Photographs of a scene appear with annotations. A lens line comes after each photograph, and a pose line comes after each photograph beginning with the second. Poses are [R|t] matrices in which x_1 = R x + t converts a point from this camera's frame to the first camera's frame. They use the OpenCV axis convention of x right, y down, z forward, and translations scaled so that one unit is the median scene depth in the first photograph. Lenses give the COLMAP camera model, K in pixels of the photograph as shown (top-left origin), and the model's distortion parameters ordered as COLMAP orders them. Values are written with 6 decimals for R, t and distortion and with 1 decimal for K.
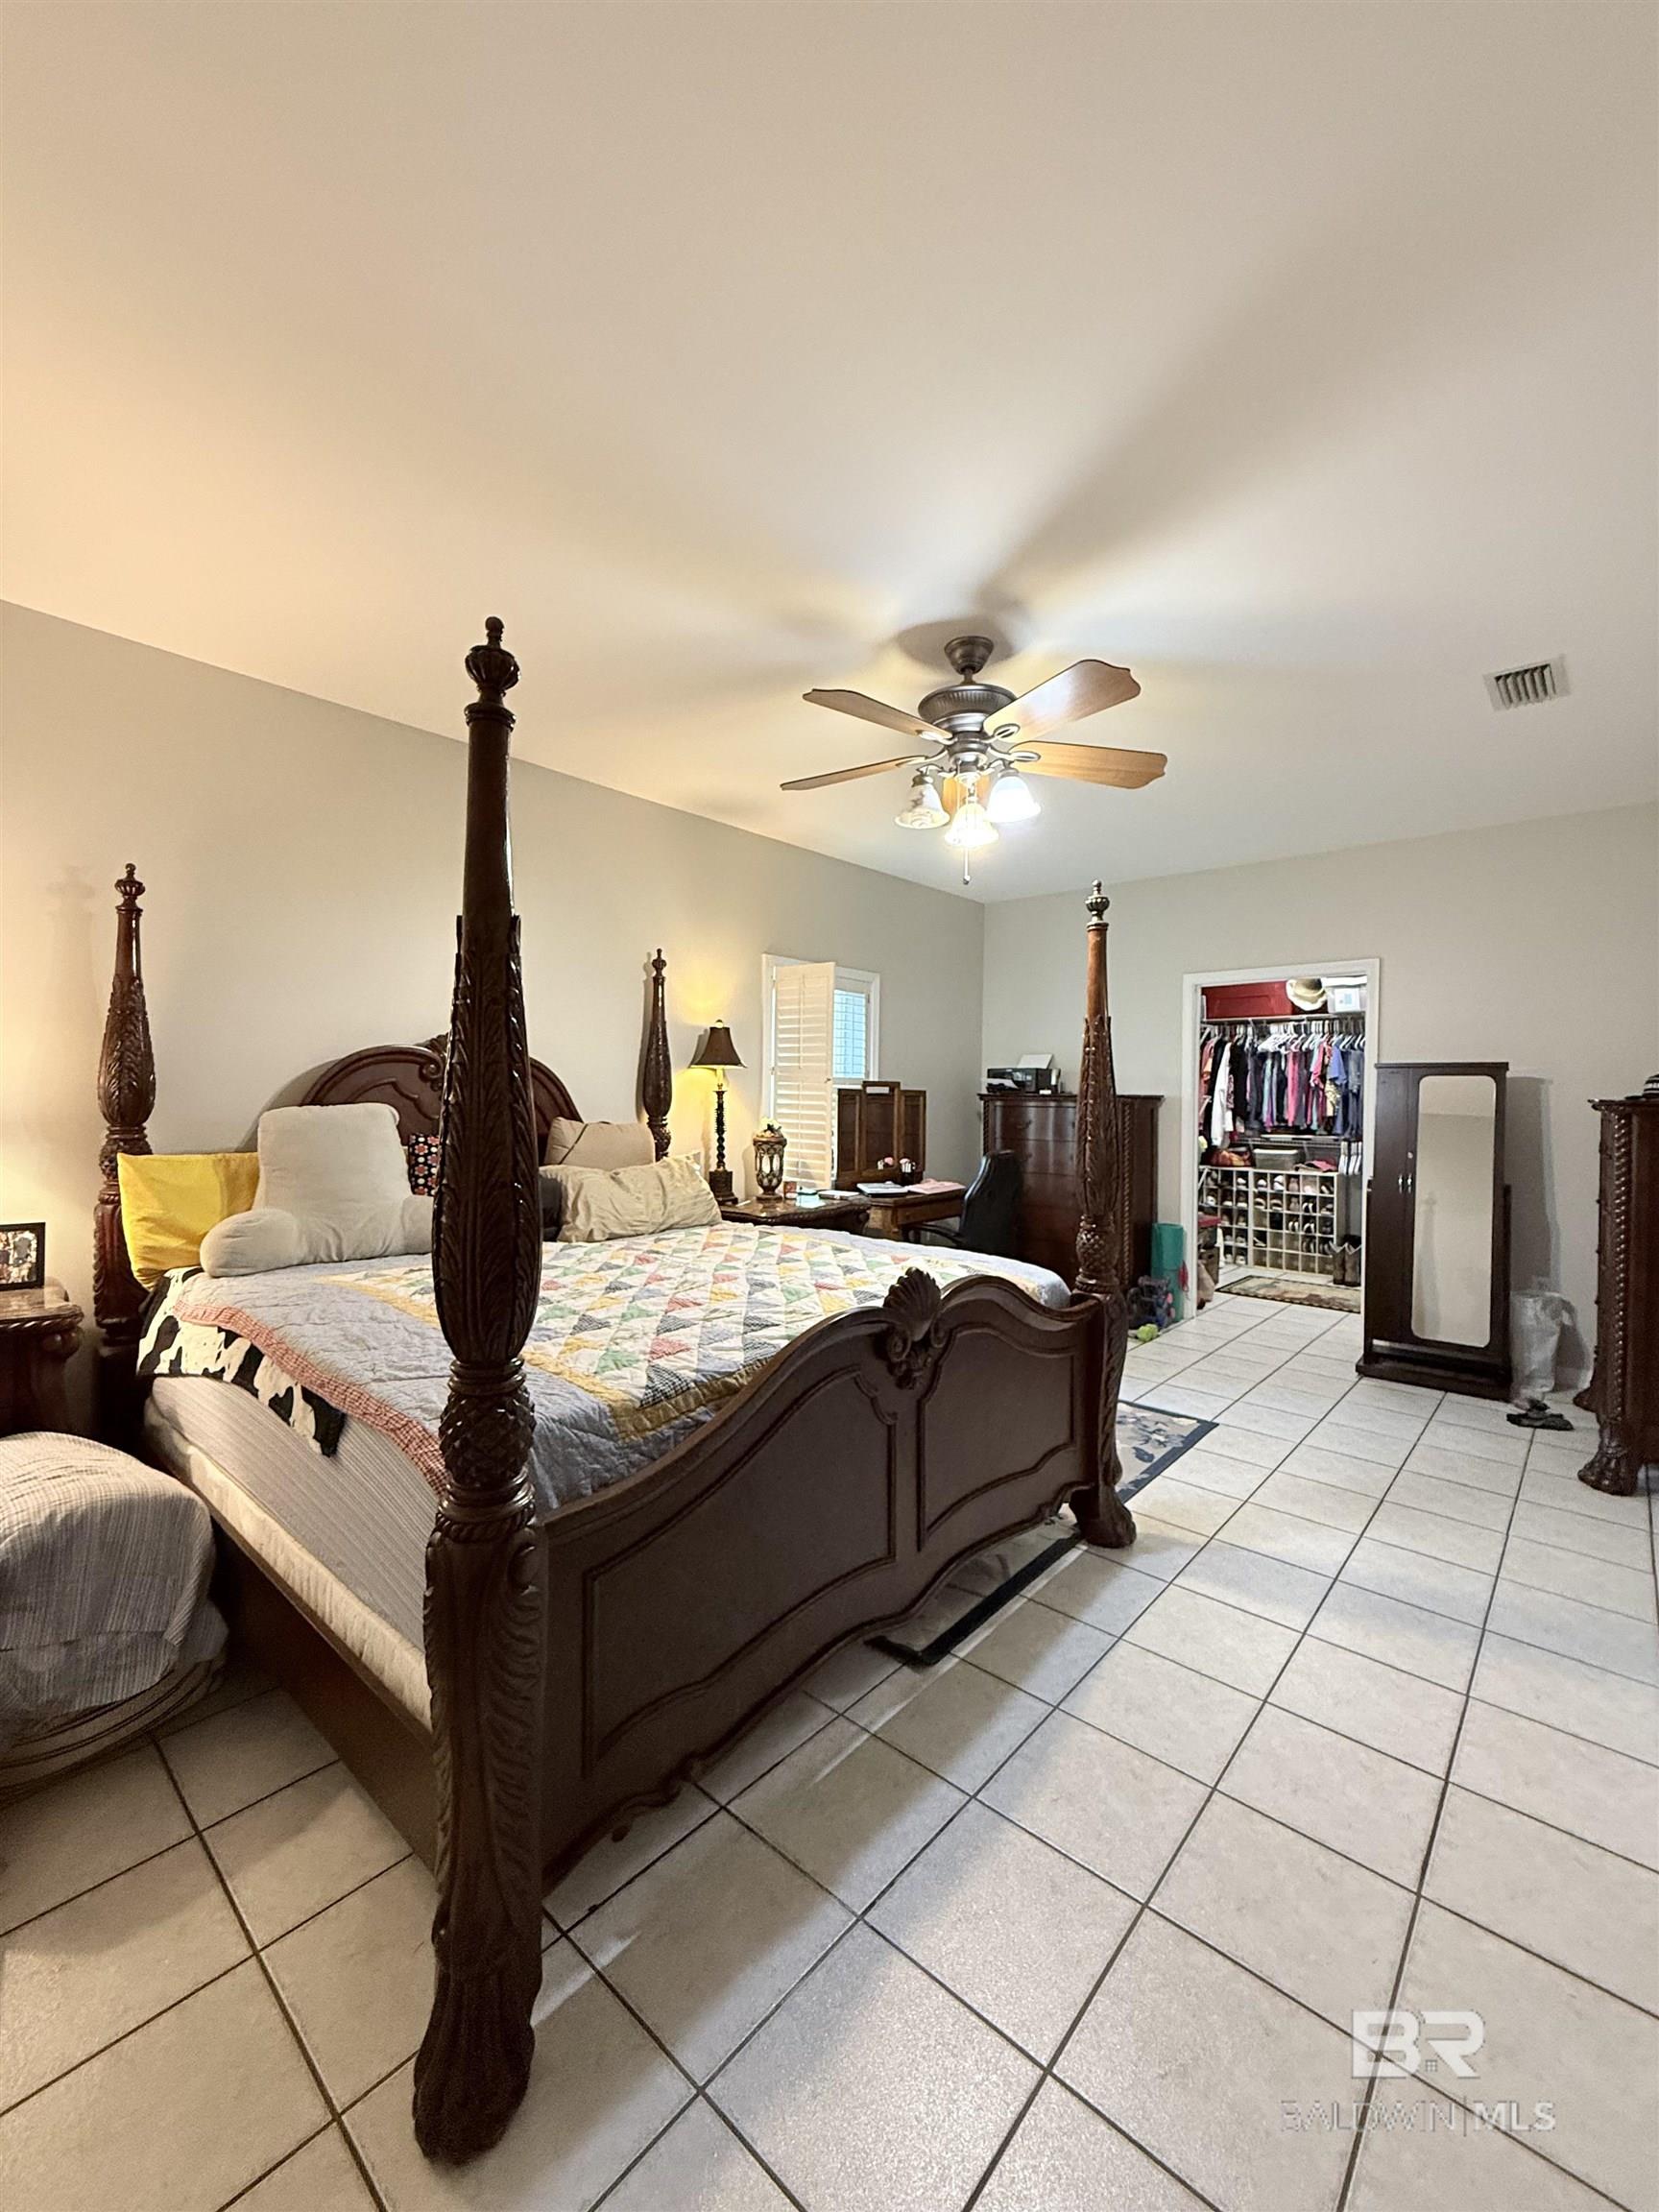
lens RADIAL K [[881.3, 0, 830.4], [0, 881.3, 1103.8], [0, 0, 1]] dist [-0.001564, 0.000722]
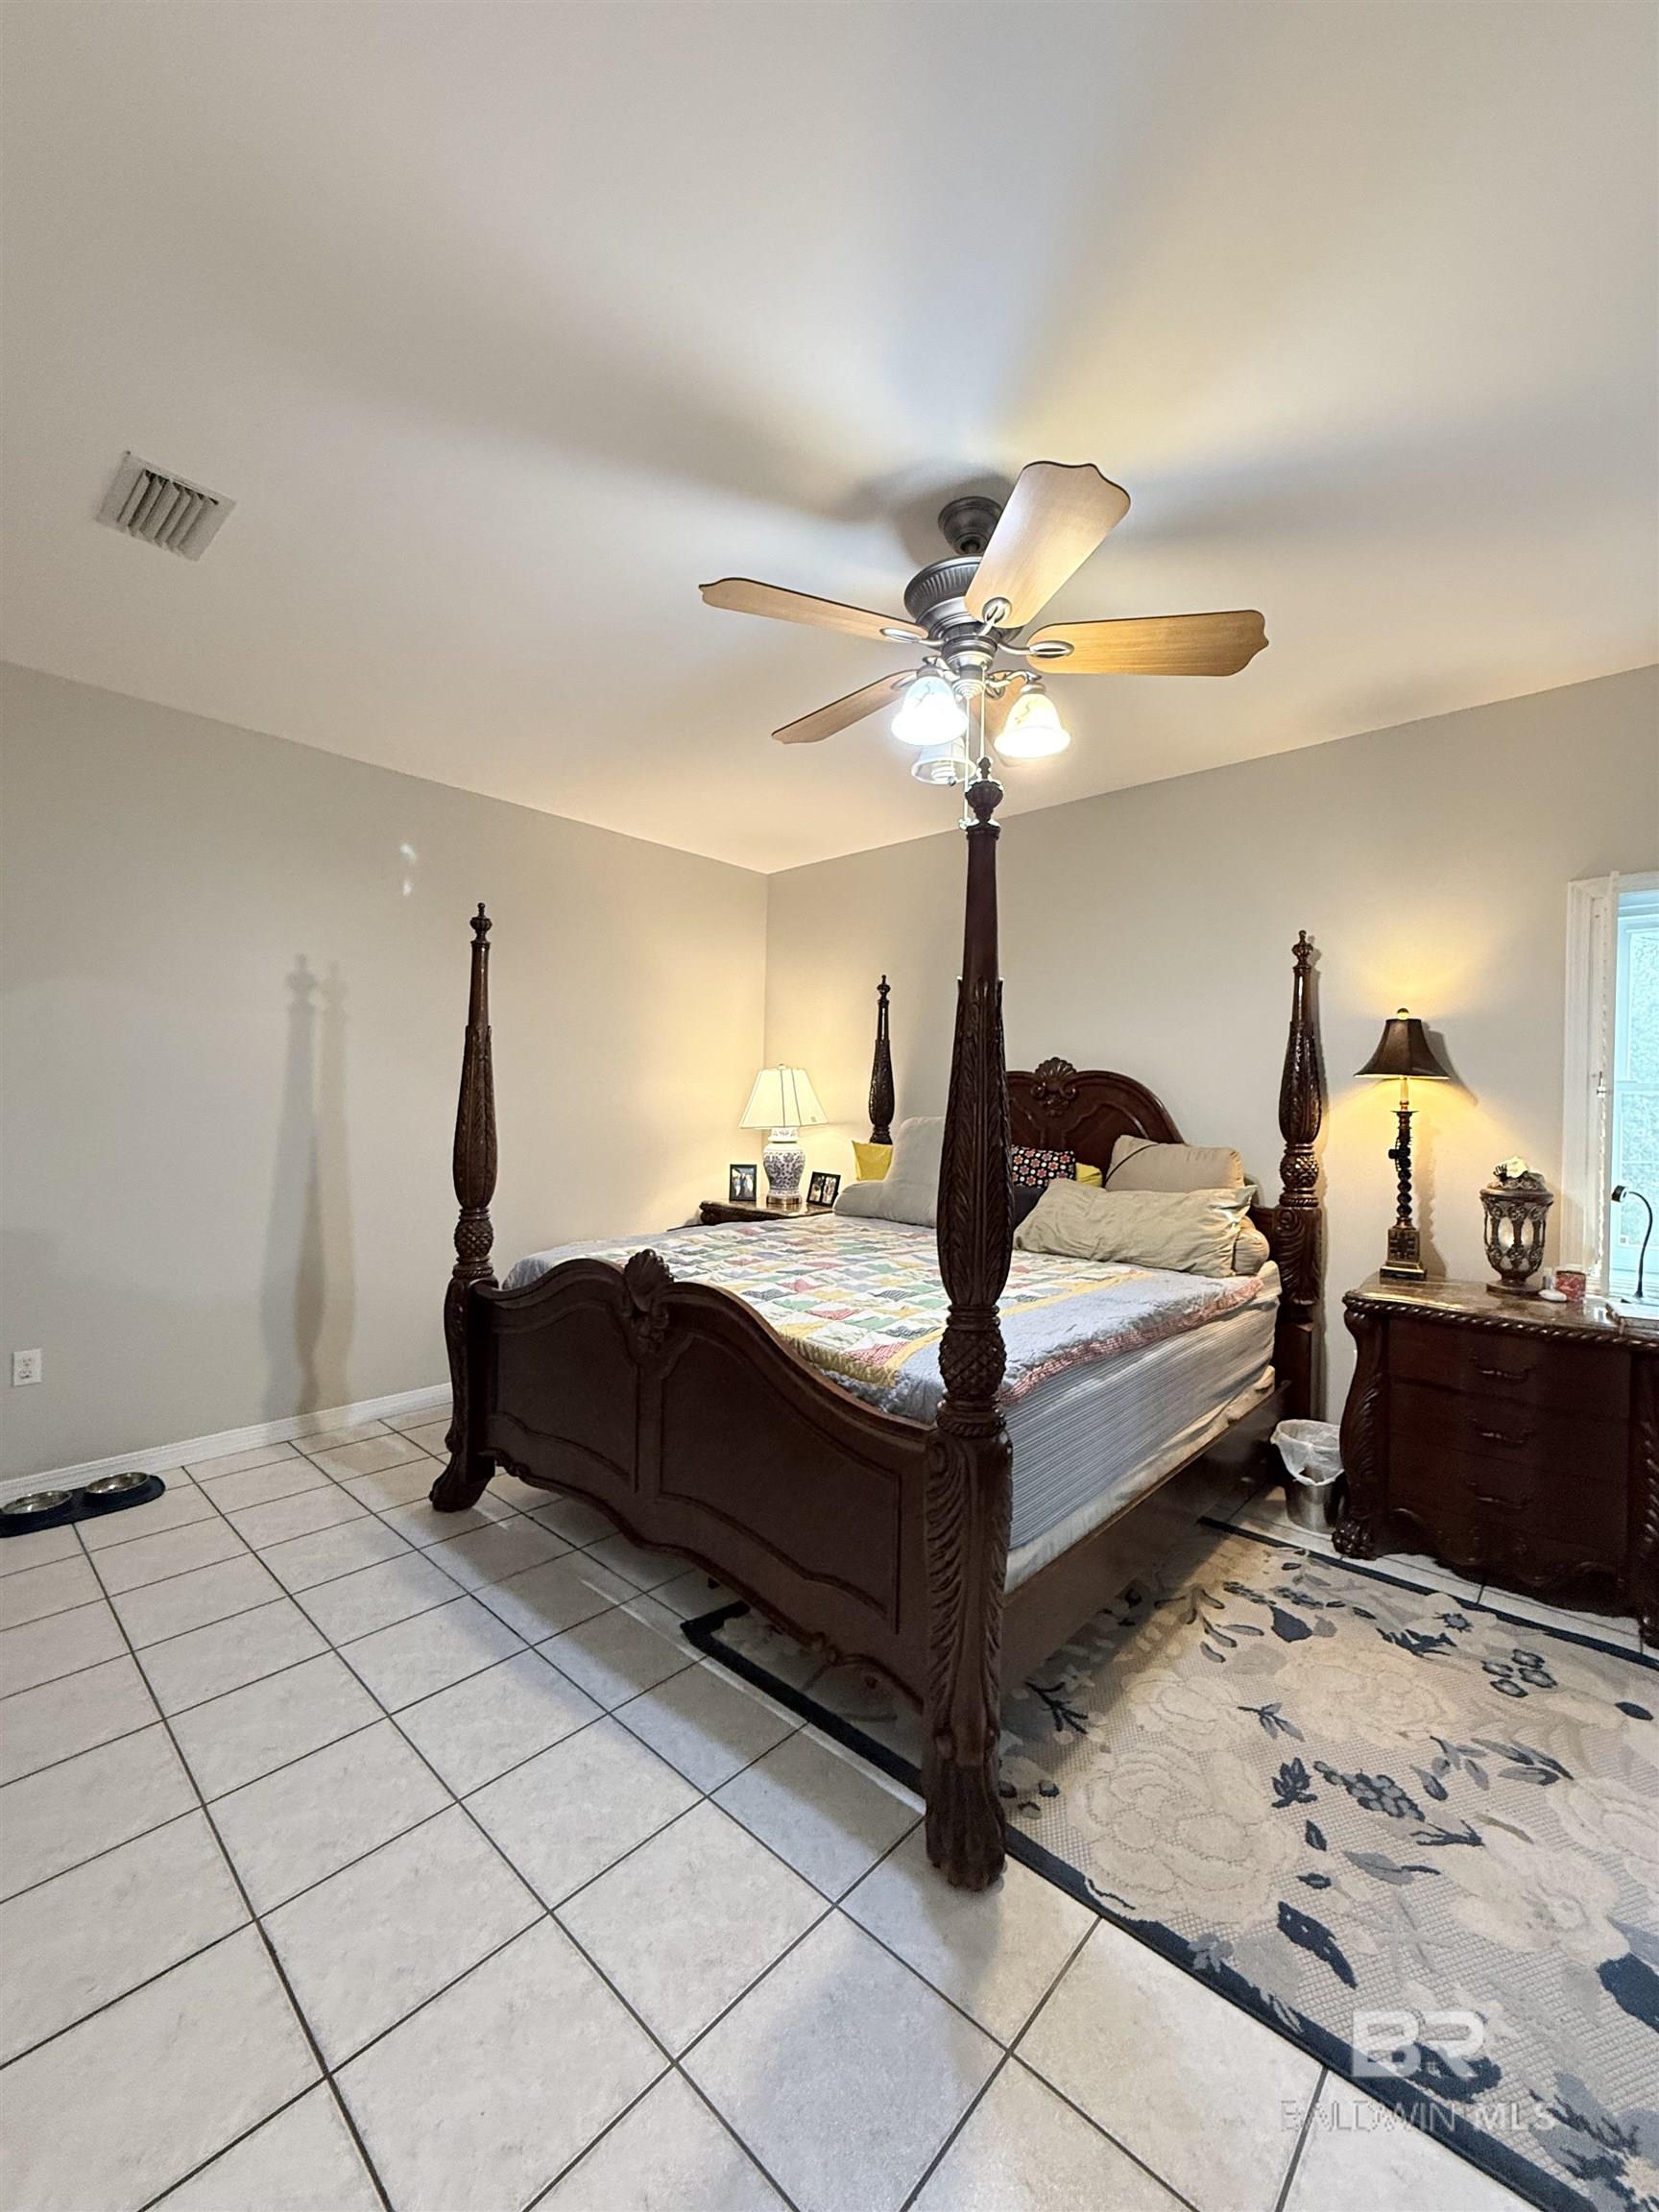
lens RADIAL K [[881.3, 0, 838.5], [0, 881.3, 1107.6], [0, 0, 1]] dist [-0.001564, 0.000722]
pose [[-0.009886, 0.000450, -0.999951, 0.569952], [-0.027743, 0.999615, 0.000724, -0.006239], [0.999566, 0.027748, -0.009869, 0.567668]]
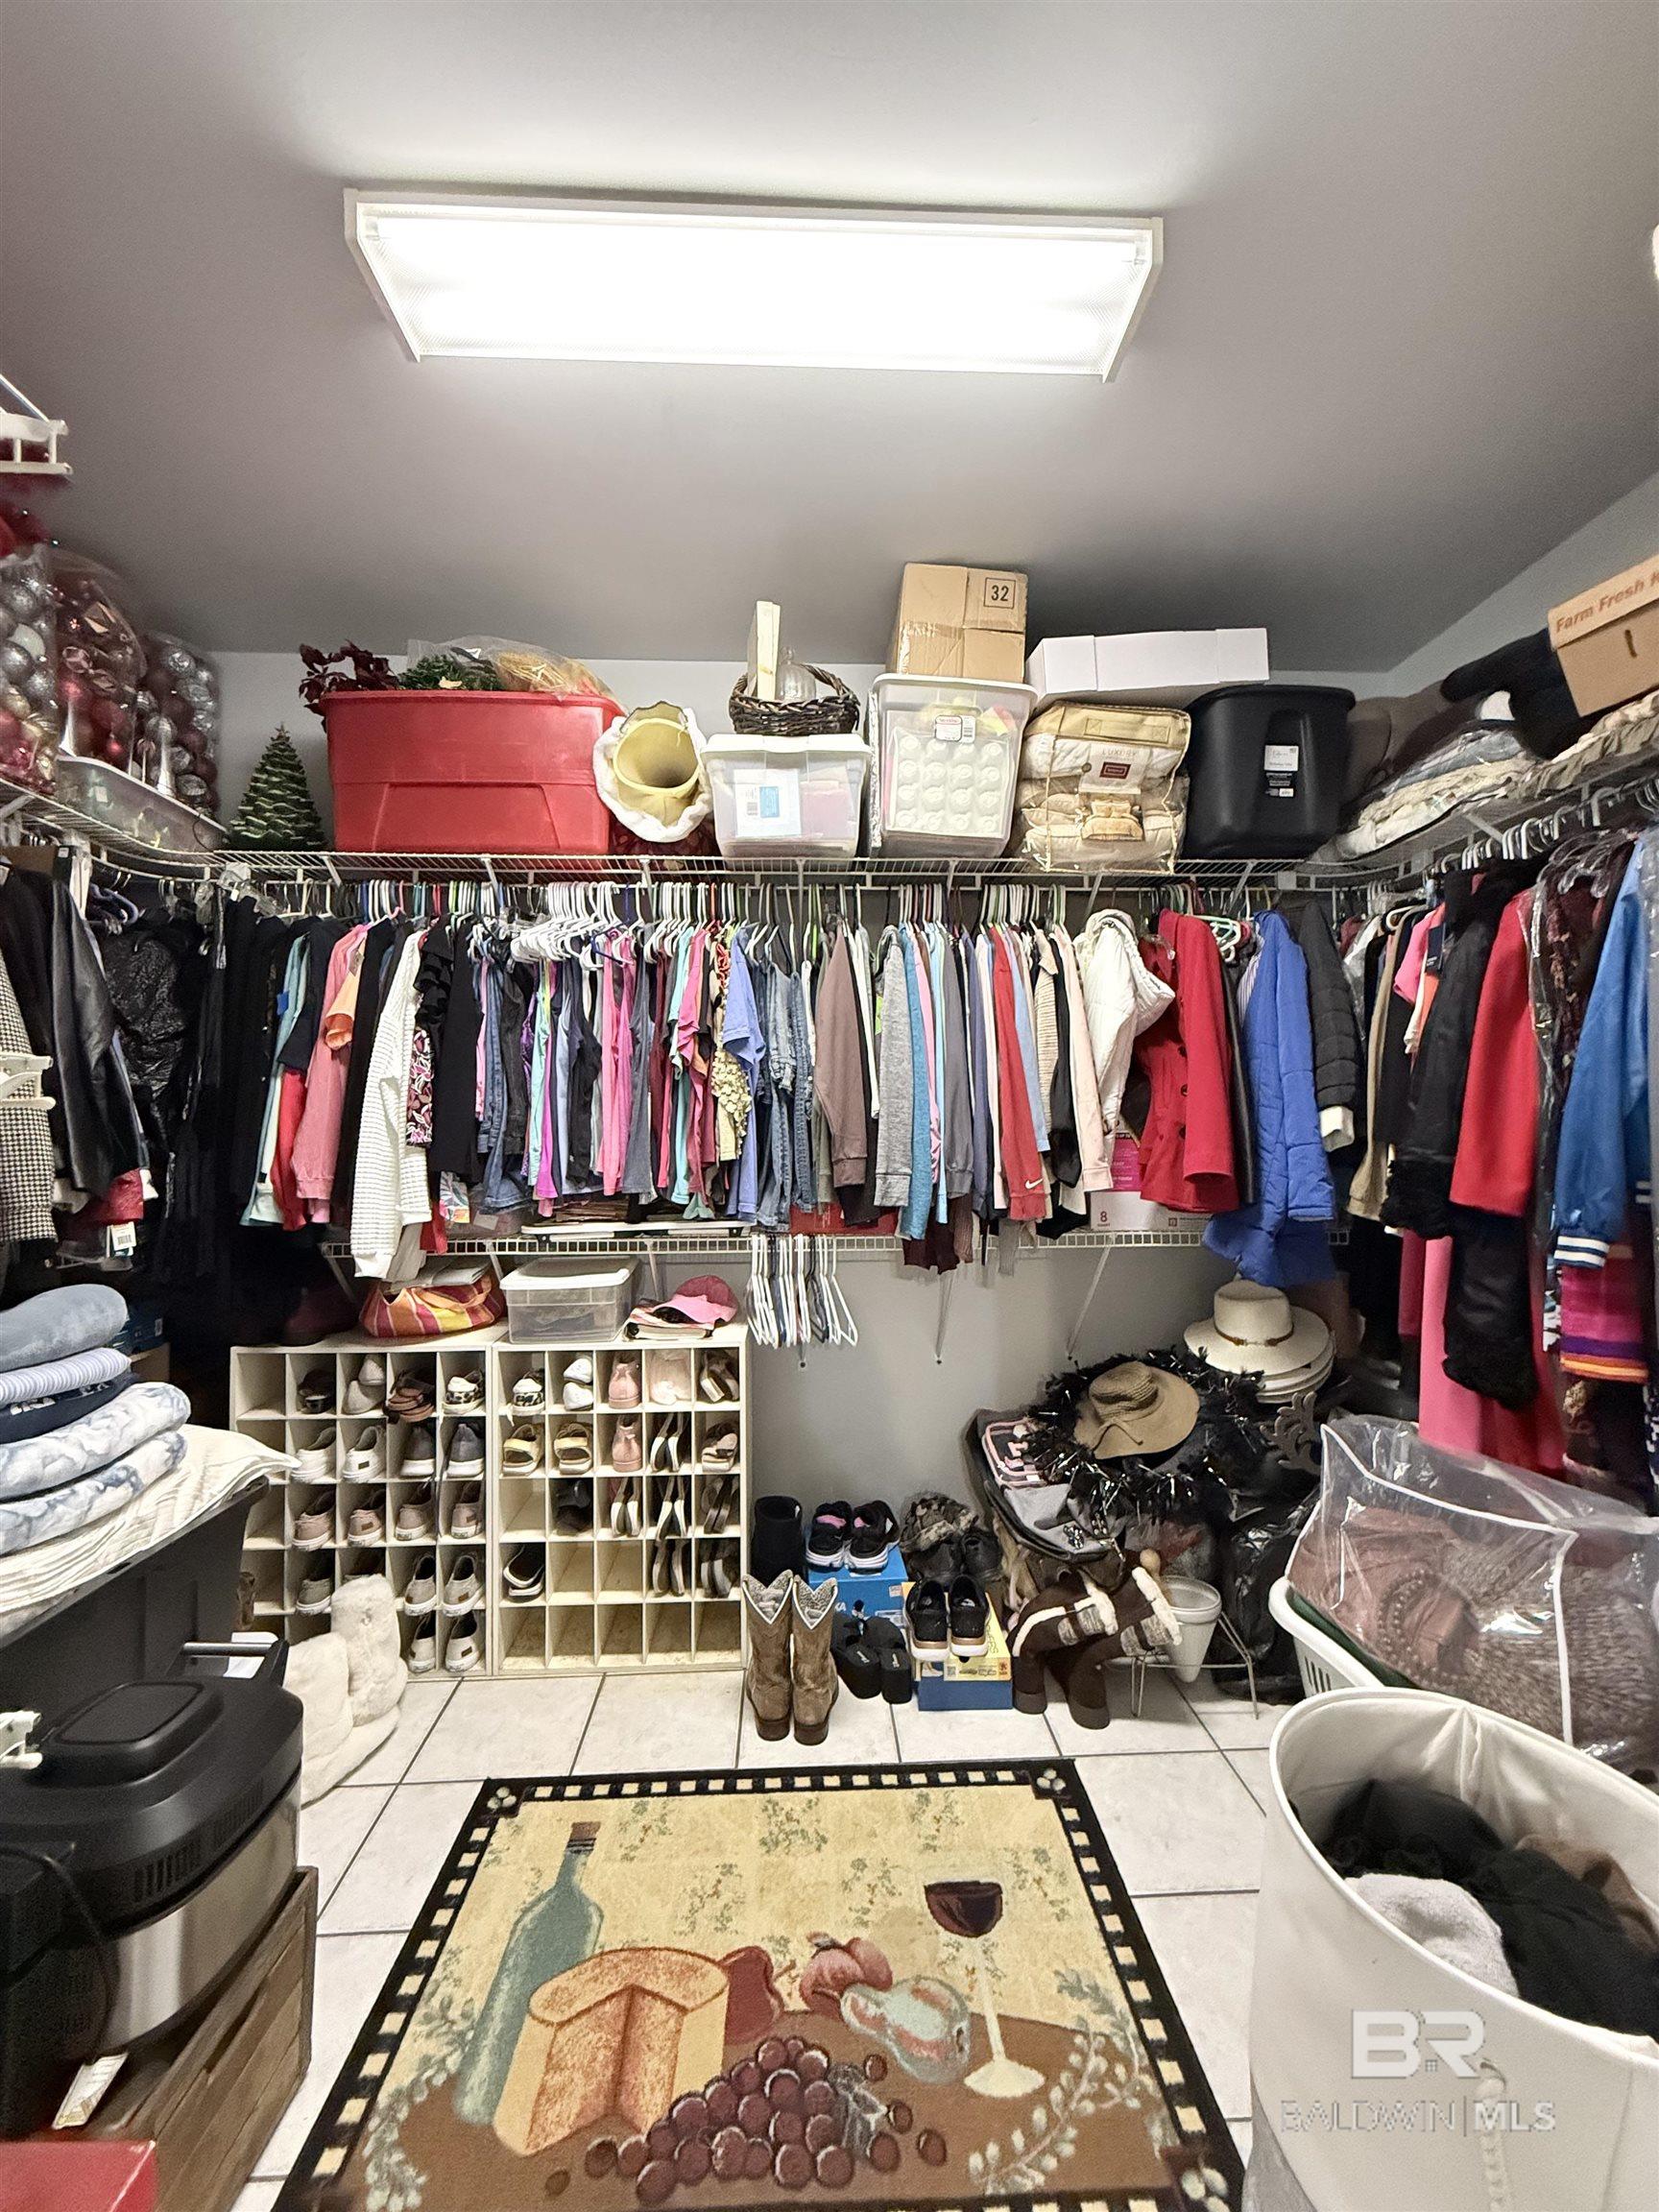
lens RADIAL K [[881.3, 0, 828.1], [0, 881.3, 1101.5], [0, 0, 1]] dist [-0.001564, 0.000722]
pose [[0.715165, 0.010170, 0.698882, 0.572463], [0.022648, 0.999032, -0.037714, 0.008618], [-0.698589, 0.042800, 0.714242, 1.153364]]
